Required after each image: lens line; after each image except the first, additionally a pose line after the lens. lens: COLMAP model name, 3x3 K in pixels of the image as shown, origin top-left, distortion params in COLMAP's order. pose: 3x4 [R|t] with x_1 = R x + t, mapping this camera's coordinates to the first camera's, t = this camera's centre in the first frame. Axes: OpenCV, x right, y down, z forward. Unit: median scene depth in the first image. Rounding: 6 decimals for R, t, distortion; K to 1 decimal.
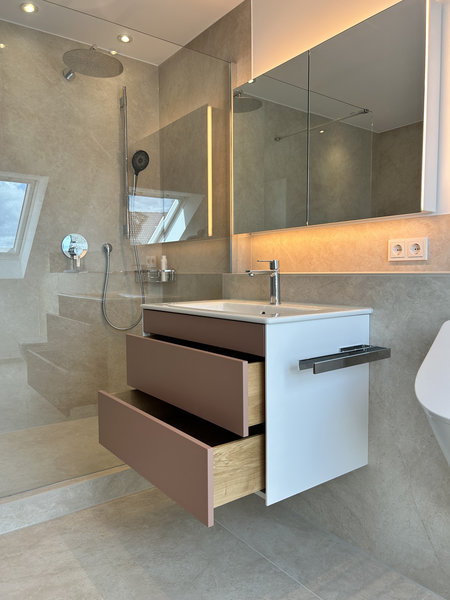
lens RADIAL K [[452.0, 0, 220.2], [0, 452.0, 301.7], [0, 0, 1]] dist [0.052976, -0.065621]
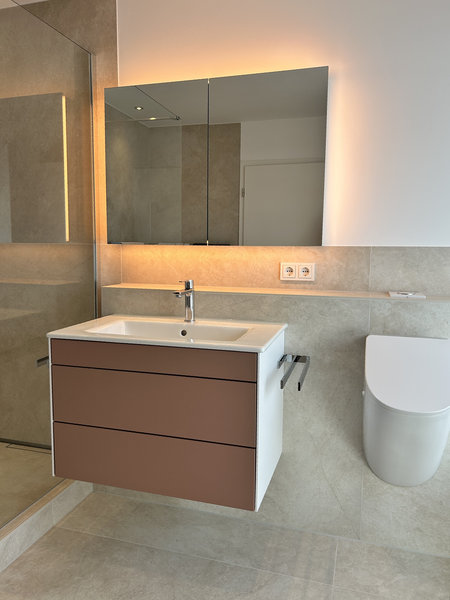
lens RADIAL K [[467.5, 0, 224.1], [0, 467.5, 298.8], [0, 0, 1]] dist [0.050883, -0.075701]
pose [[0.804448, -0.049556, 0.591952, -0.427070], [0.022992, 0.998365, 0.052334, -0.096130], [-0.593578, -0.028490, 0.804272, 0.087182]]
